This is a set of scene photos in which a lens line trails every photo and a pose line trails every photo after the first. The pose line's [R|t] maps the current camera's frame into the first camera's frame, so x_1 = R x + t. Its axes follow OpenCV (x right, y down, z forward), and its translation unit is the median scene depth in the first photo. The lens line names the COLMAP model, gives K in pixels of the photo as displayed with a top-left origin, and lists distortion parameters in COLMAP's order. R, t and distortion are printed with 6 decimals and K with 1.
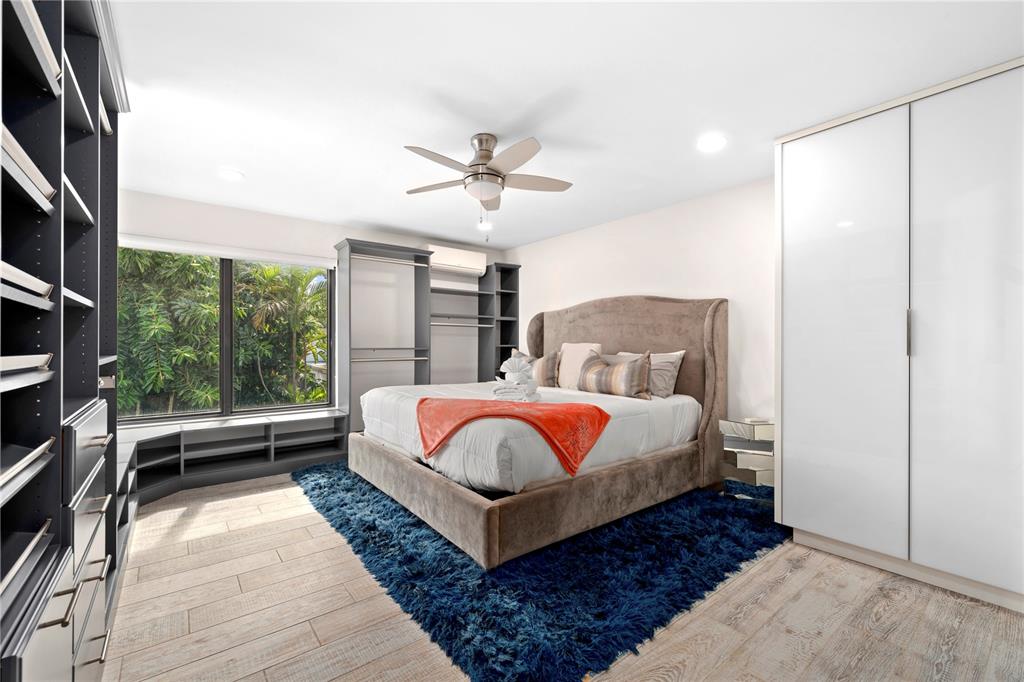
lens RADIAL K [[432.7, 0, 512.0], [0, 432.7, 341.0], [0, 0, 1]] dist [-0.000070, -0.000003]
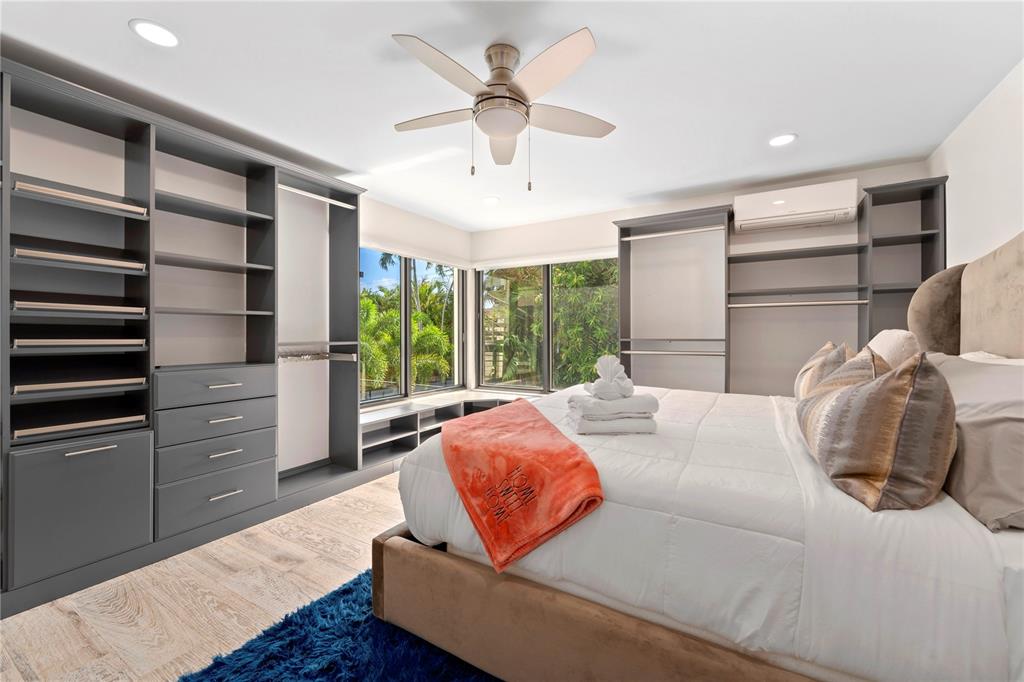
lens RADIAL K [[413.0, 0, 512.2], [0, 413.0, 336.1], [0, 0, 1]] dist [-0.000290, -0.000061]
pose [[0.374288, 0.004859, -0.927300, 0.313029], [0.007475, 0.999938, 0.008256, 0.003024], [0.927282, -0.010021, 0.374229, 0.399596]]
